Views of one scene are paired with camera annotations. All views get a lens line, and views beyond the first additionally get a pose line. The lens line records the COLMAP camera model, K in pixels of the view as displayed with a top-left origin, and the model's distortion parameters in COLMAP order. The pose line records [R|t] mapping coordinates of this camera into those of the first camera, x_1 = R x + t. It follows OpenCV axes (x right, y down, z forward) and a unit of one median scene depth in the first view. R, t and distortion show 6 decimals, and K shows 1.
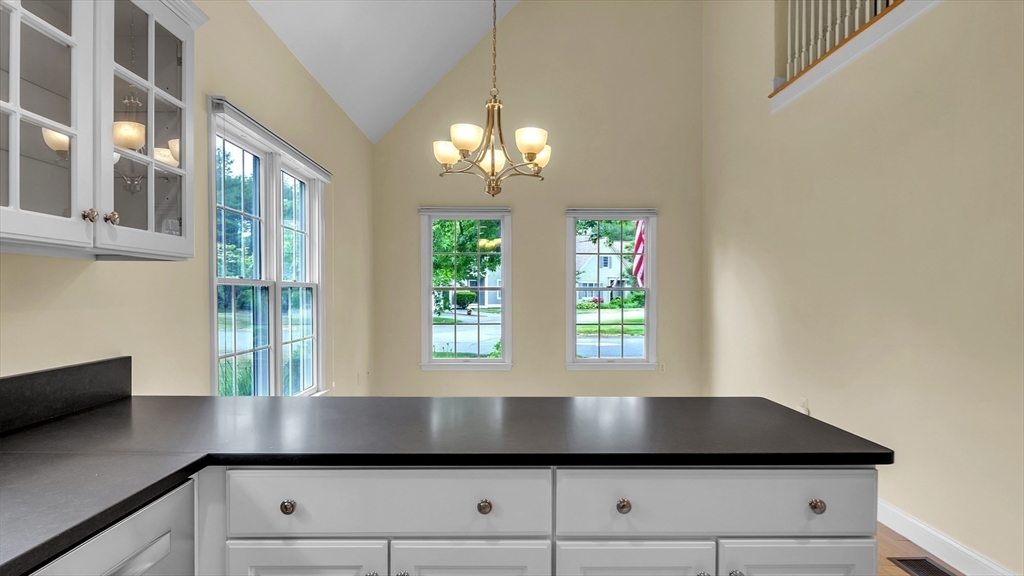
lens RADIAL K [[567.4, 0, 512.0], [0, 567.4, 288.0], [0, 0, 1]] dist [-0.014778, 0.000183]
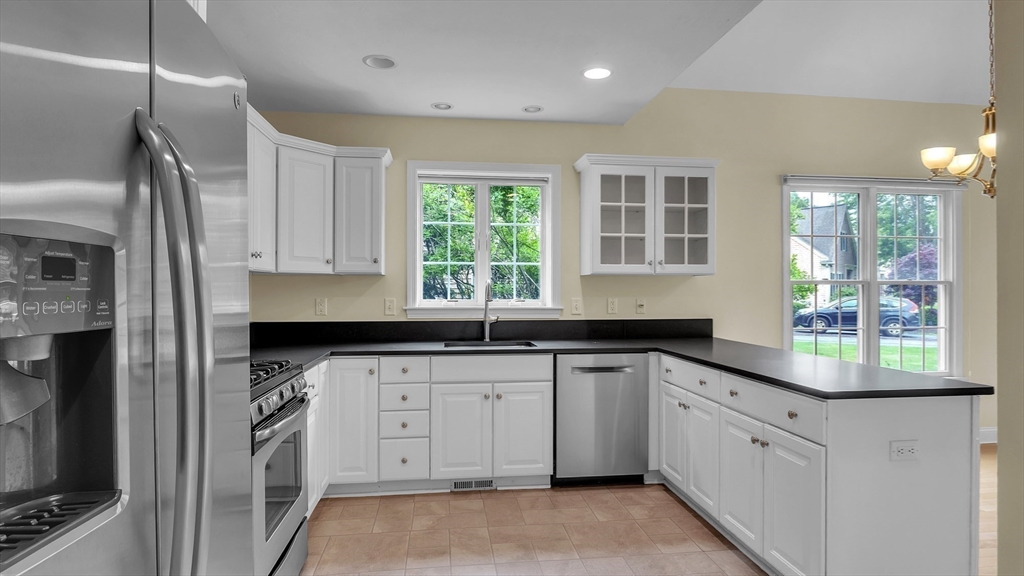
lens RADIAL K [[567.4, 0, 512.0], [0, 567.4, 288.0], [0, 0, 1]] dist [-0.014778, 0.000183]
pose [[0.107254, -0.003256, -0.994226, 1.499508], [0.010737, 0.999940, -0.002117, -0.000675], [0.994174, -0.010448, 0.107283, -0.015172]]
